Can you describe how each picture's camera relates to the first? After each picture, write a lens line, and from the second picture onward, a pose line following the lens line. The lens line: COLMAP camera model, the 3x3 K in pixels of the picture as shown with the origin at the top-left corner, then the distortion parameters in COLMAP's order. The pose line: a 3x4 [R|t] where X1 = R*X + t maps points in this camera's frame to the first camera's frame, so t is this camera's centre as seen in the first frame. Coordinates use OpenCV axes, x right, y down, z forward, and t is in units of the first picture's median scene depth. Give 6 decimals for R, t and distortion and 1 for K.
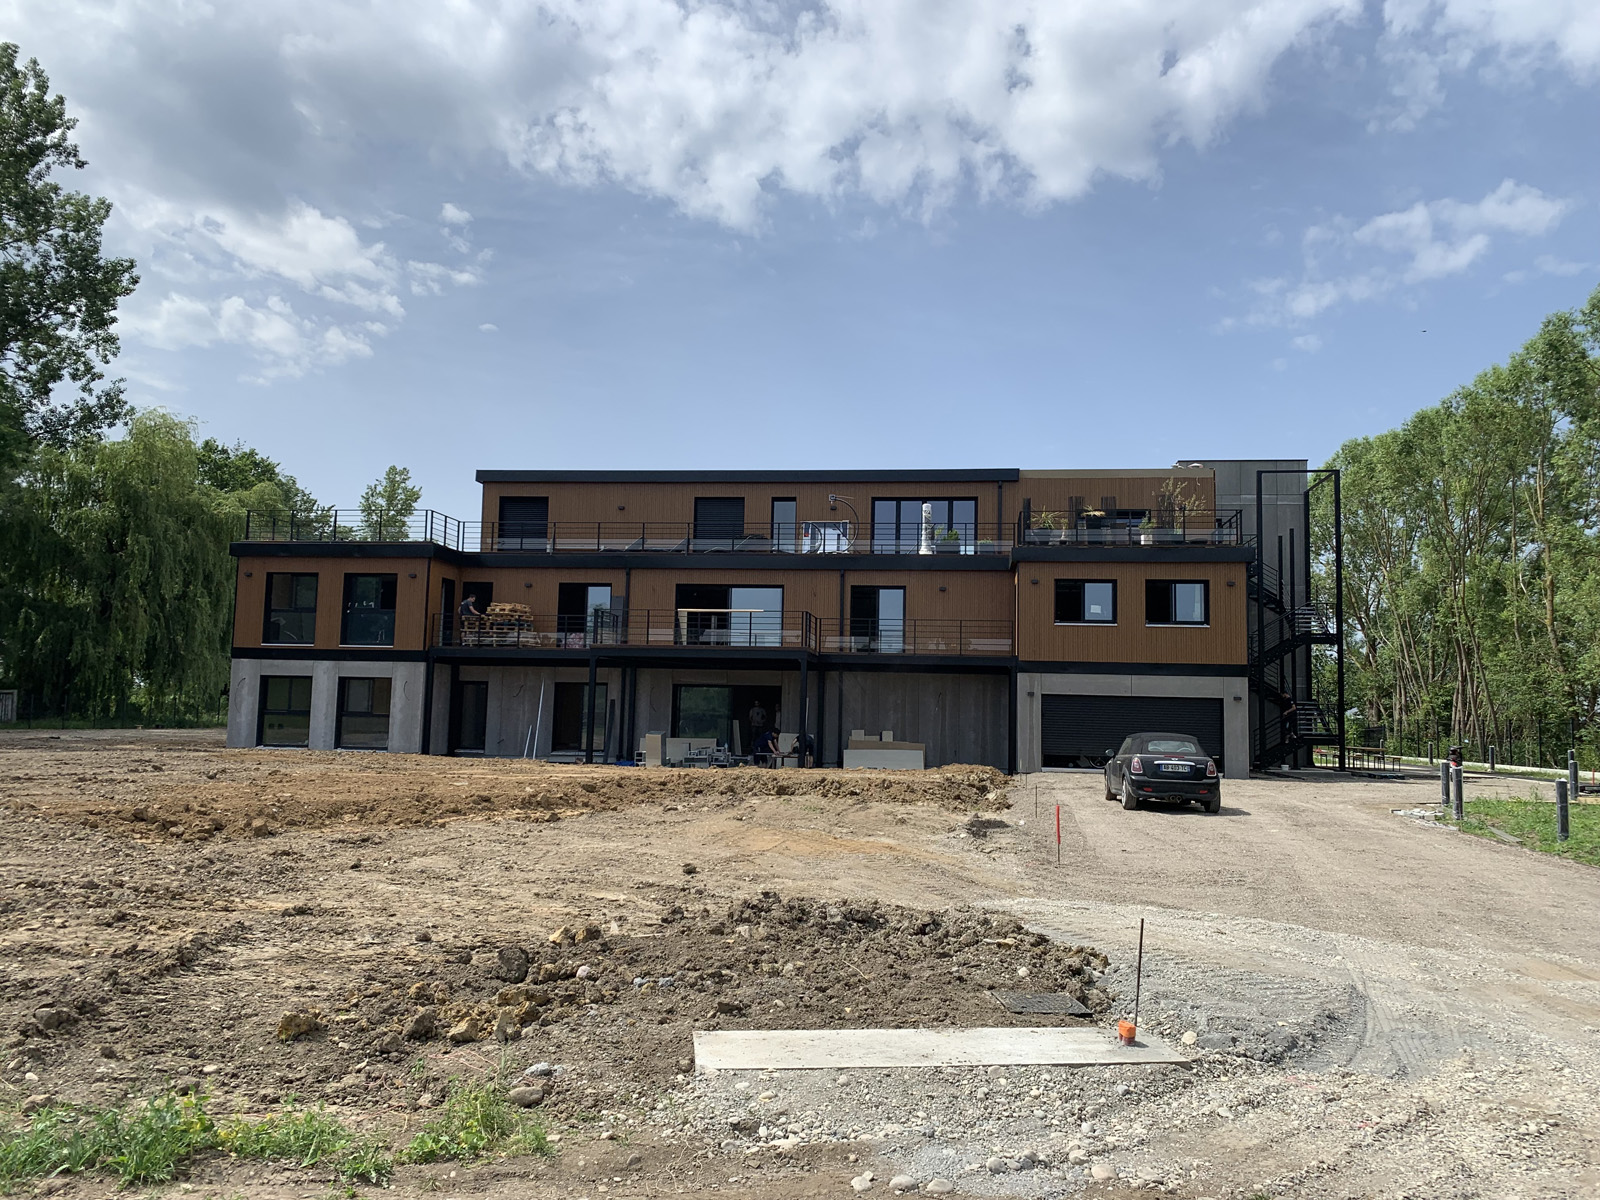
lens RADIAL K [[1212.8, 0, 777.1], [0, 1212.8, 601.5], [0, 0, 1]] dist [0.002201, -0.000736]
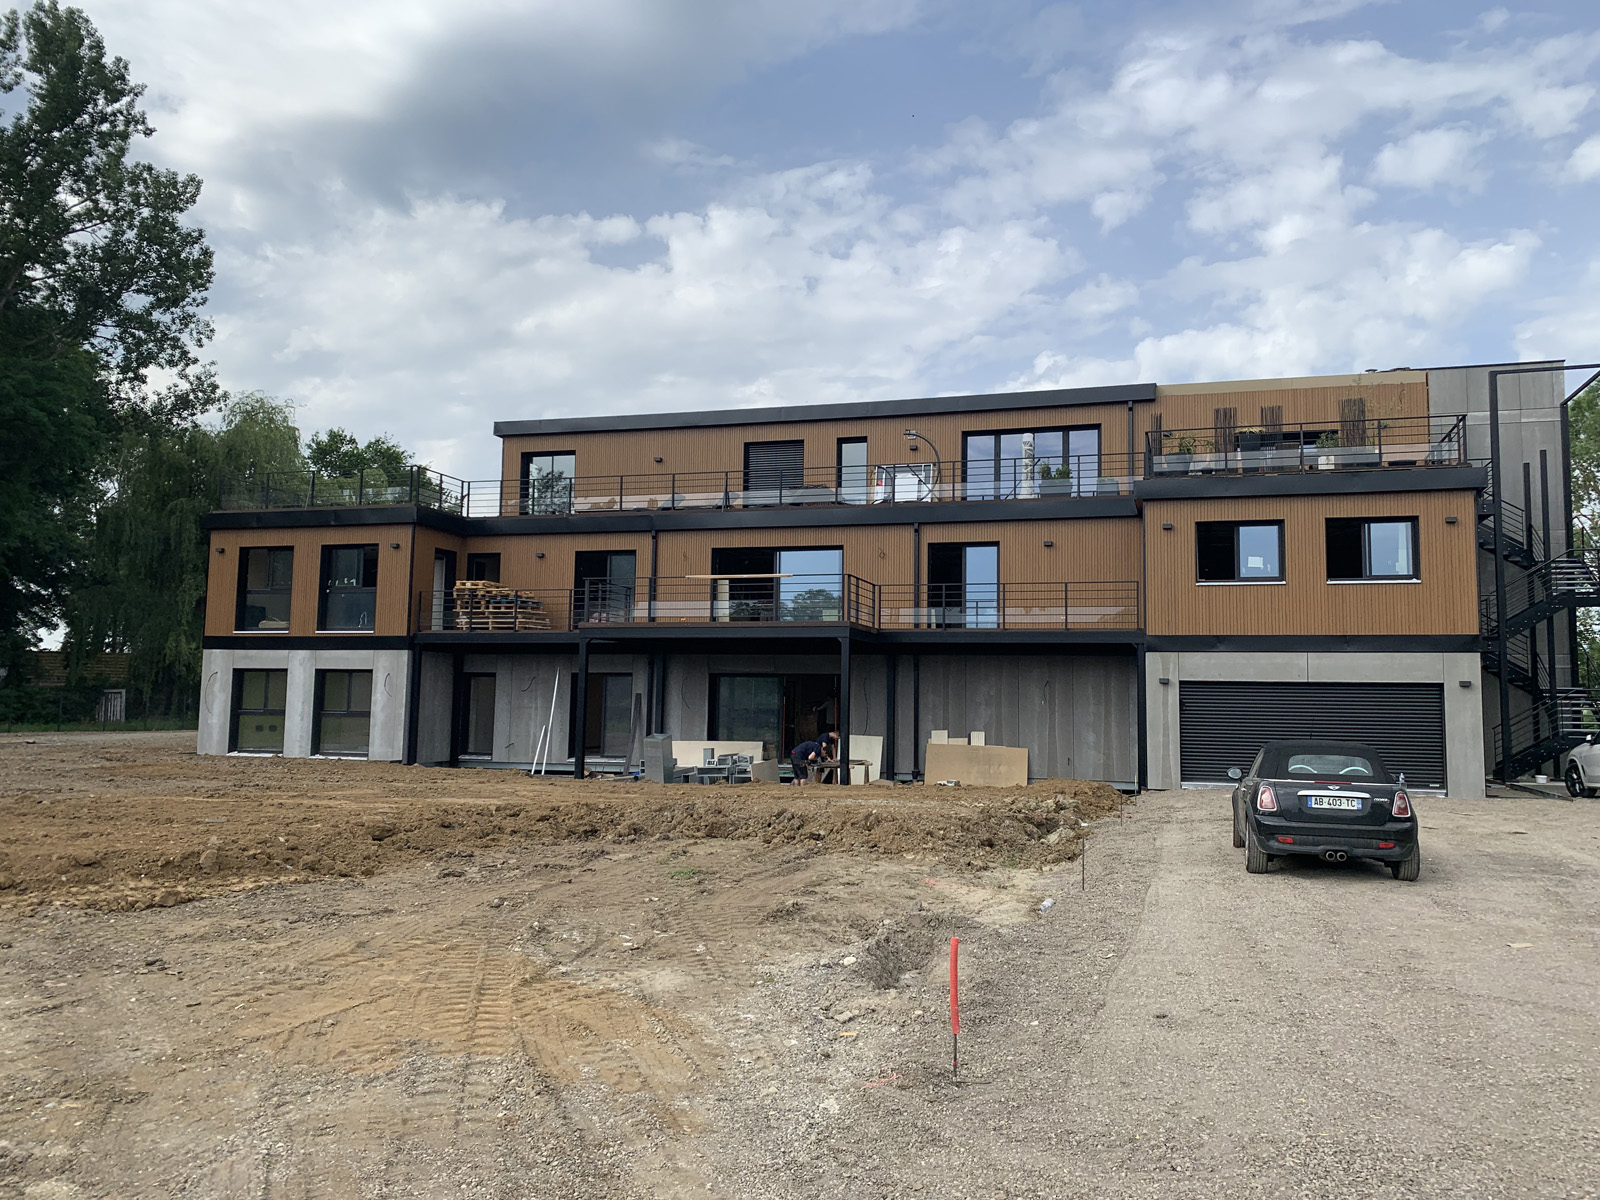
lens RADIAL K [[1216.6, 0, 800.0], [0, 1216.6, 600.0], [0, 0, 1]] dist [-0.008294, -0.000607]
pose [[0.988726, -0.020405, -0.148337, 0.092100], [0.020843, 0.999782, 0.001402, 0.019924], [0.148276, -0.004479, 0.988936, 0.220530]]
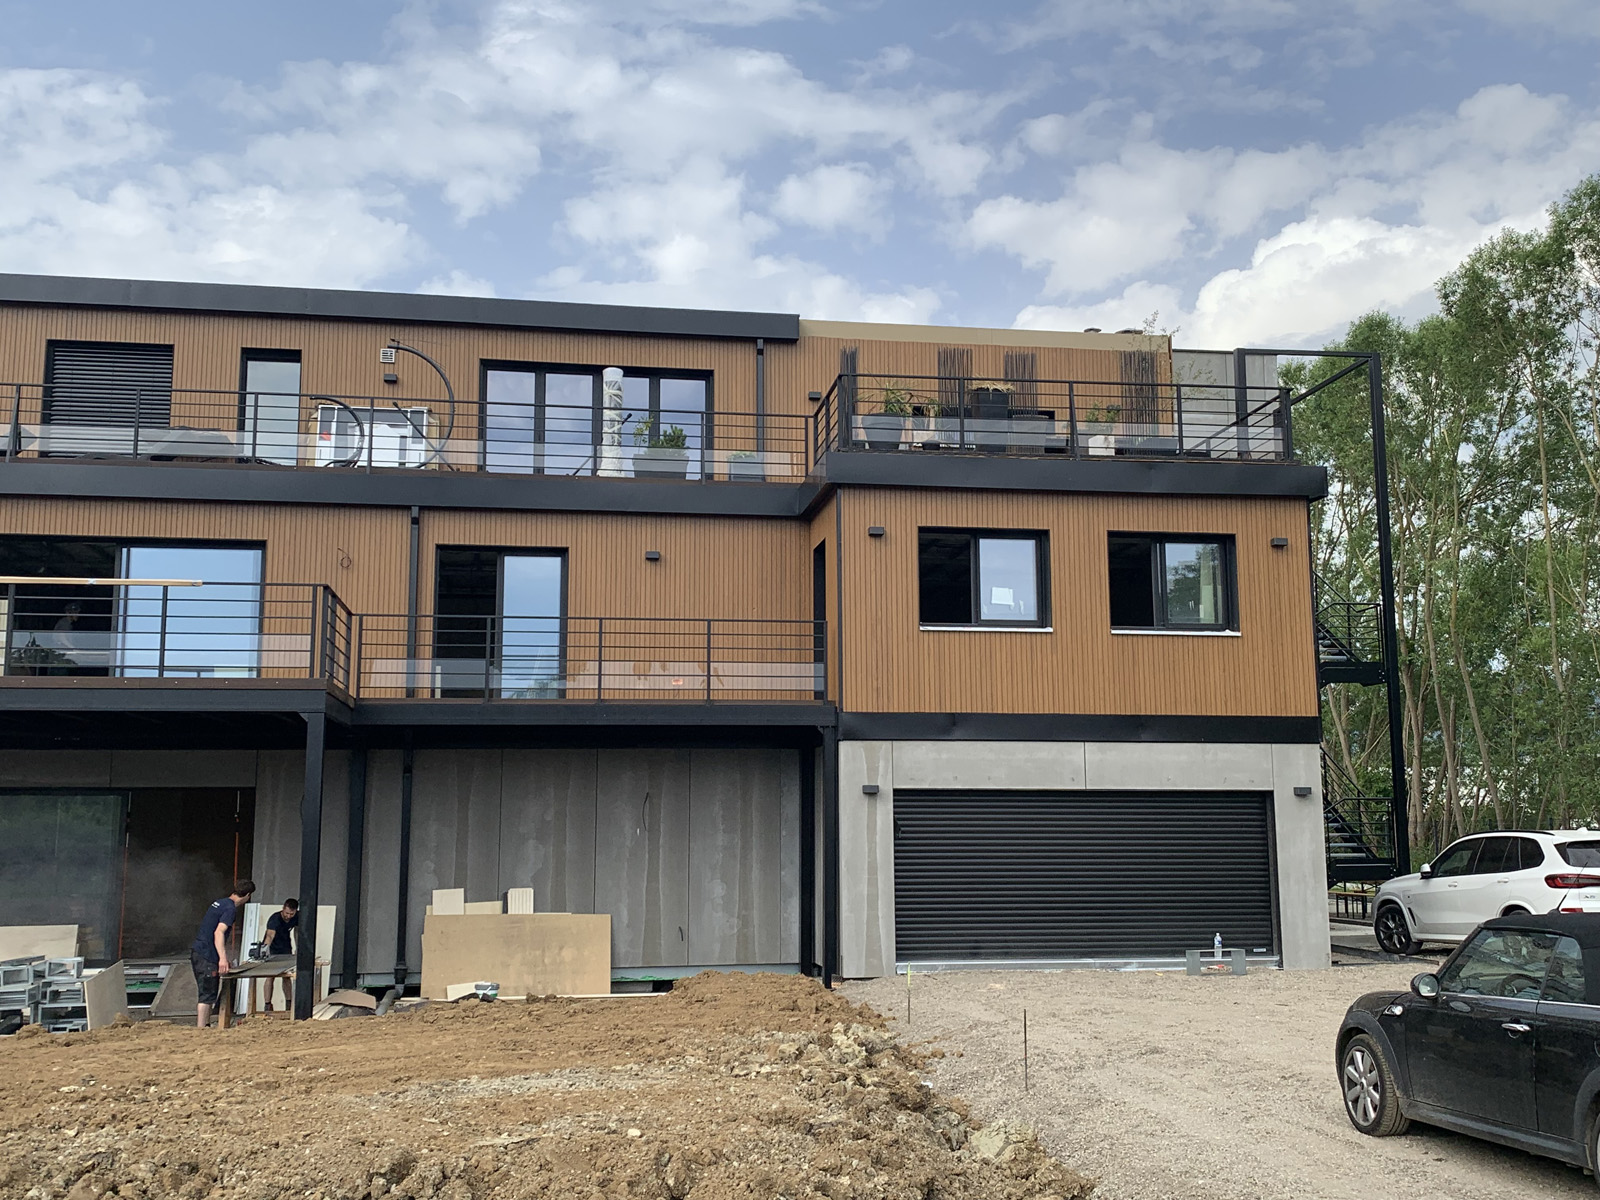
lens RADIAL K [[1500.4, 0, 802.1], [0, 1500.4, 580.9], [0, 0, 1]] dist [0.085649, -0.154517]
pose [[0.942090, 0.024338, 0.334475, 0.005290], [-0.003366, 0.997999, -0.063139, 0.032599], [-0.335343, 0.058357, 0.940287, 0.454534]]
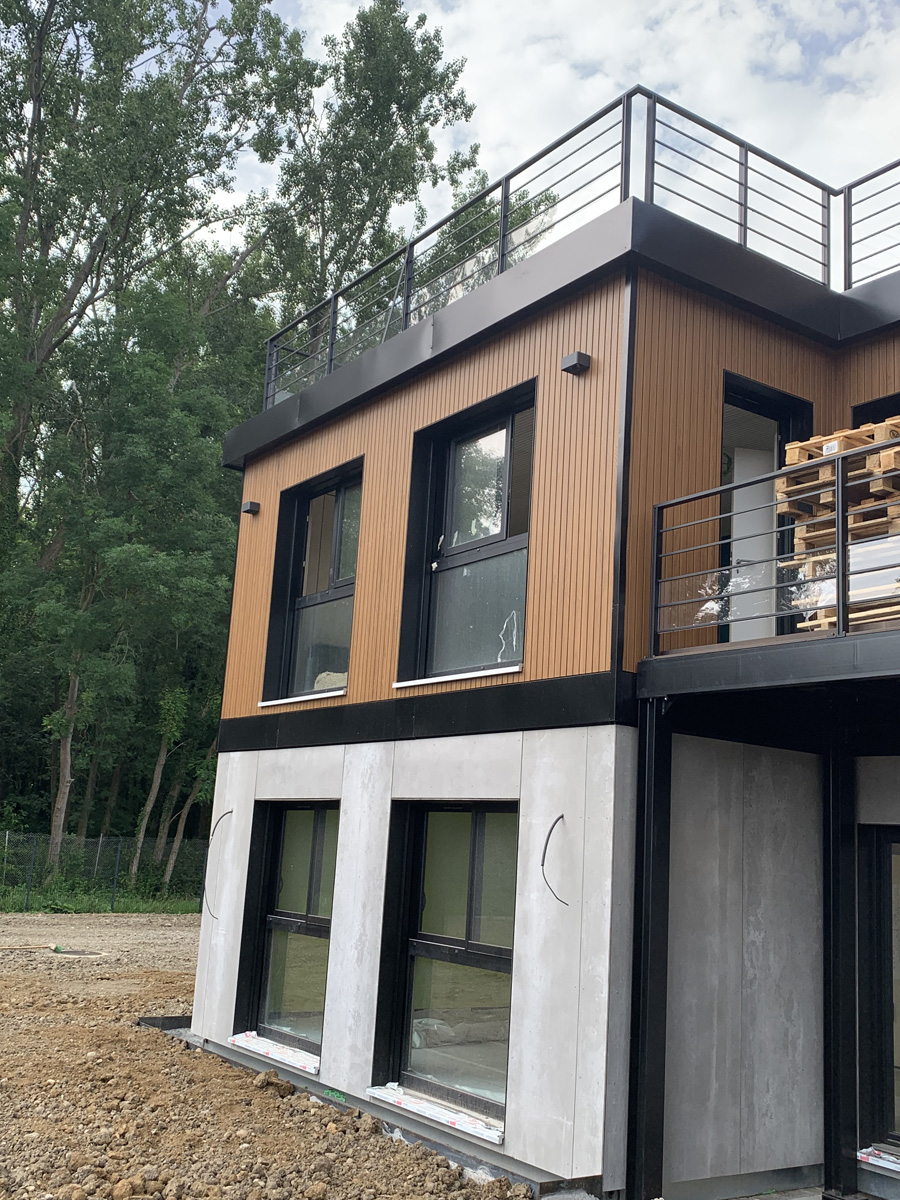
lens RADIAL K [[1217.3, 0, 450.0], [0, 1217.3, 600.0], [0, 0, 1]] dist [0.094407, -0.002550]
pose [[0.686771, -0.129484, -0.715248, -0.149093], [0.023859, 0.987491, -0.155860, 0.059841], [0.726482, 0.089975, 0.681270, 0.809883]]
